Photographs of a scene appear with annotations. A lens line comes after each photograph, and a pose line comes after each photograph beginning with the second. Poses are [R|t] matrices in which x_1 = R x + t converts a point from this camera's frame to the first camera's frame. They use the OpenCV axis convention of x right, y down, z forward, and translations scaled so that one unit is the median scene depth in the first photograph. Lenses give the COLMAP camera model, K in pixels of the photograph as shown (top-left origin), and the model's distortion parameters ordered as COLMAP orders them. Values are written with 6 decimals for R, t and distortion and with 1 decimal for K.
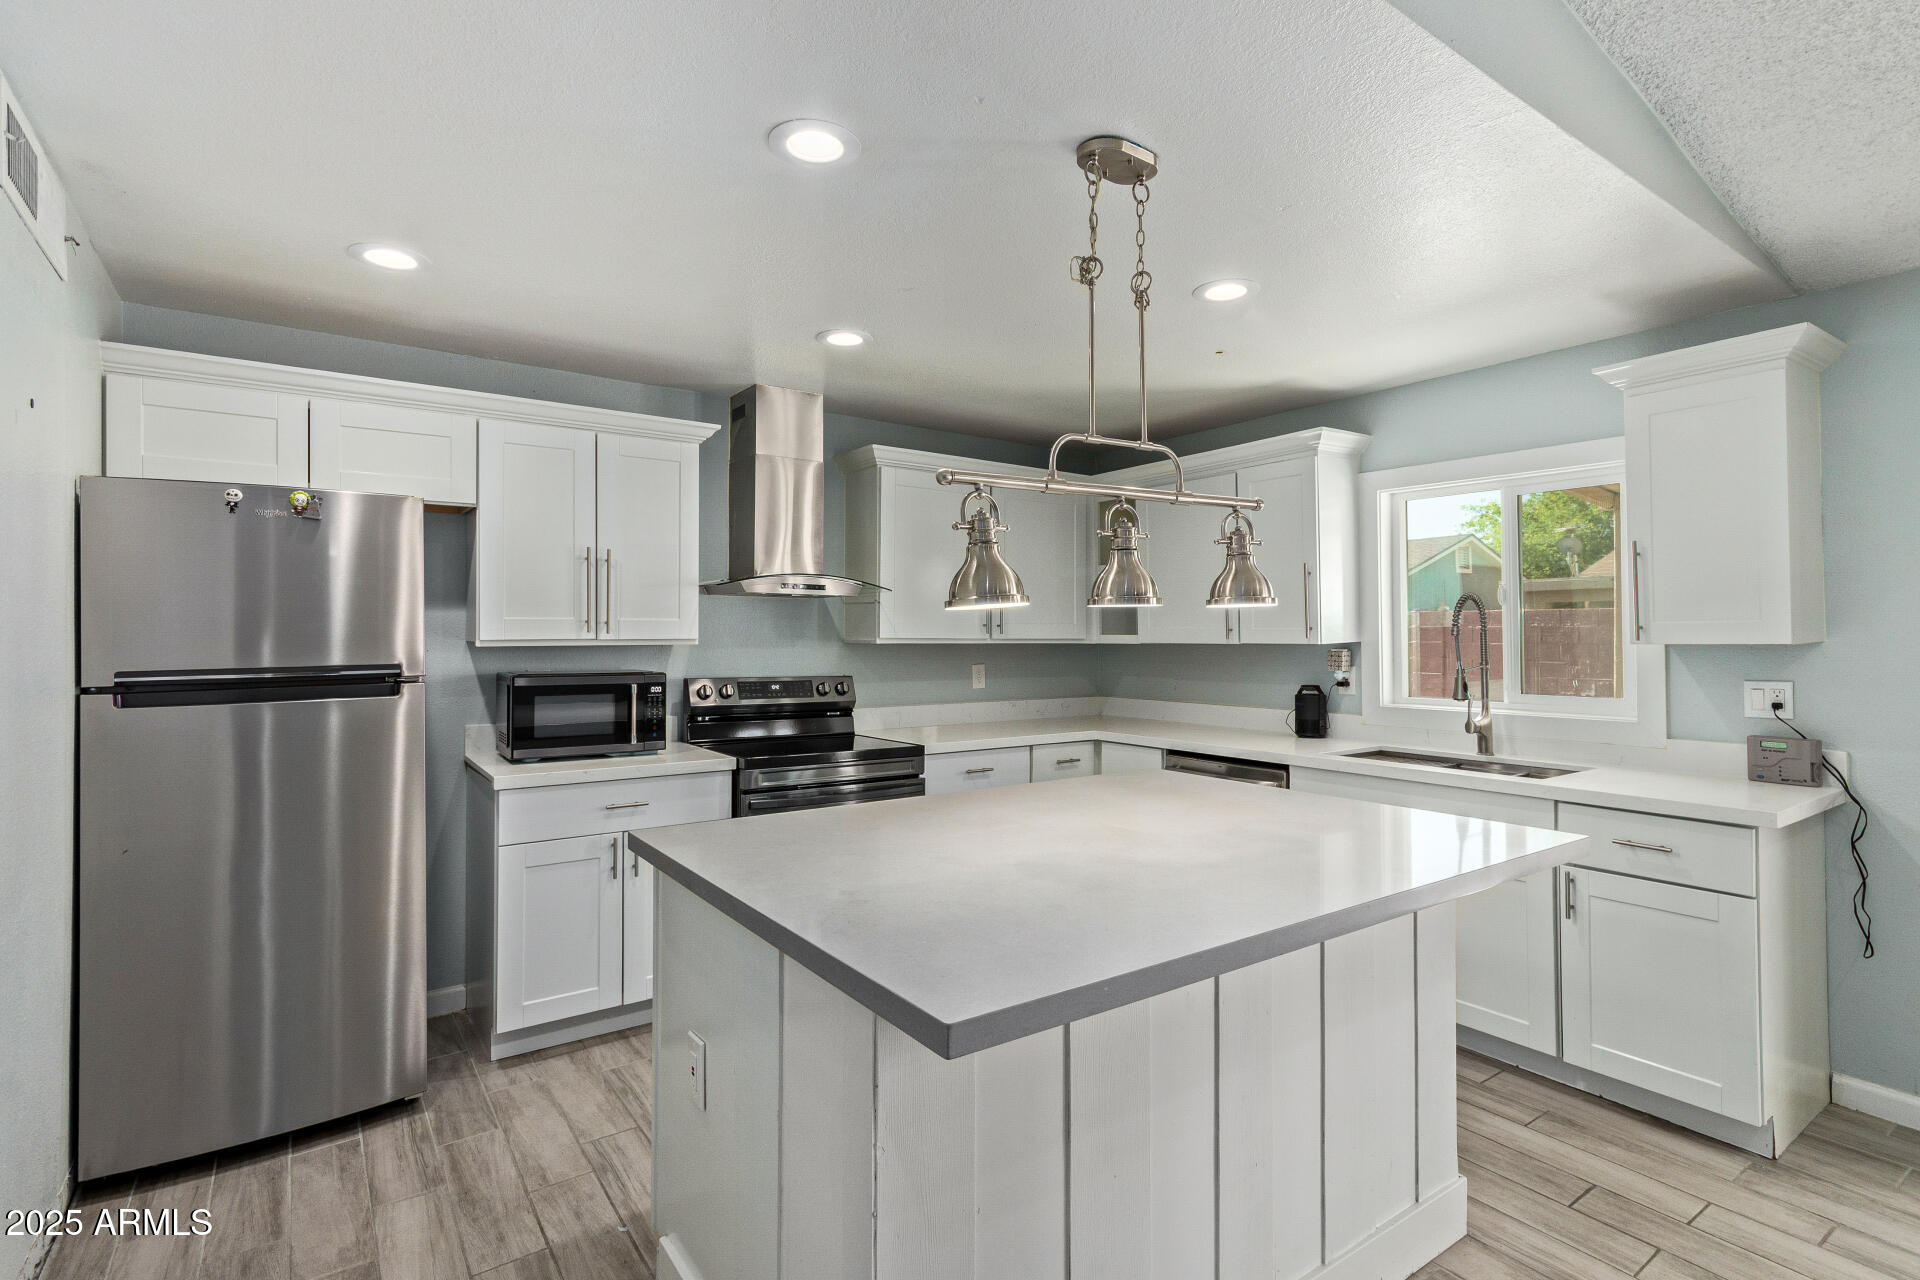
lens RADIAL K [[925.0, 0, 960.0], [0, 925.0, 640.0], [0, 0, 1]] dist [0.018739, -0.000245]
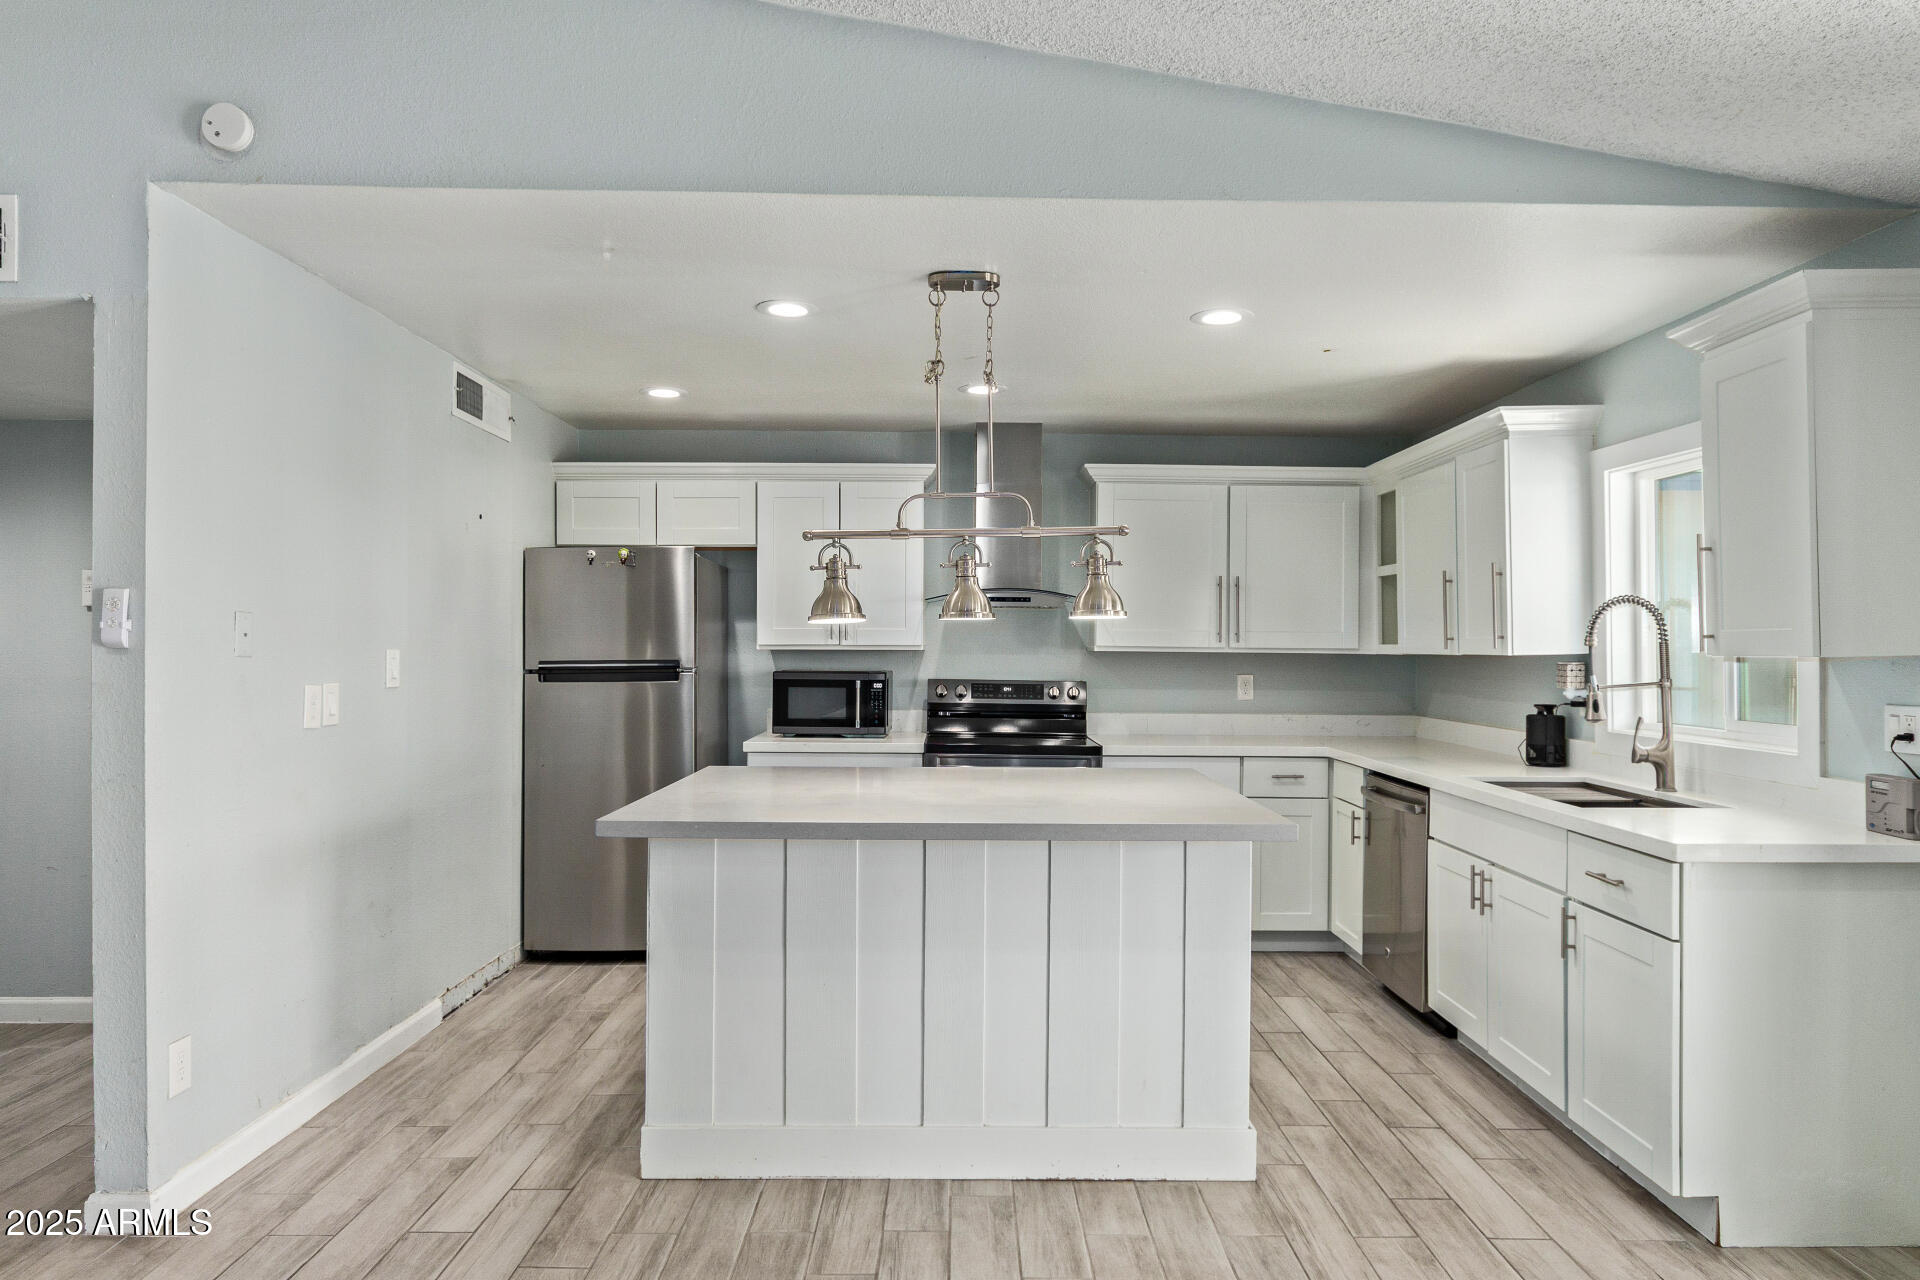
lens RADIAL K [[1164.1, 0, 961.1], [0, 1164.1, 671.2], [0, 0, 1]] dist [0.017979, 0.000699]
pose [[0.818343, 0.018450, -0.574435, 0.672224], [-0.008560, 0.999765, 0.019917, 0.002414], [0.574667, -0.011382, 0.818308, -0.213813]]
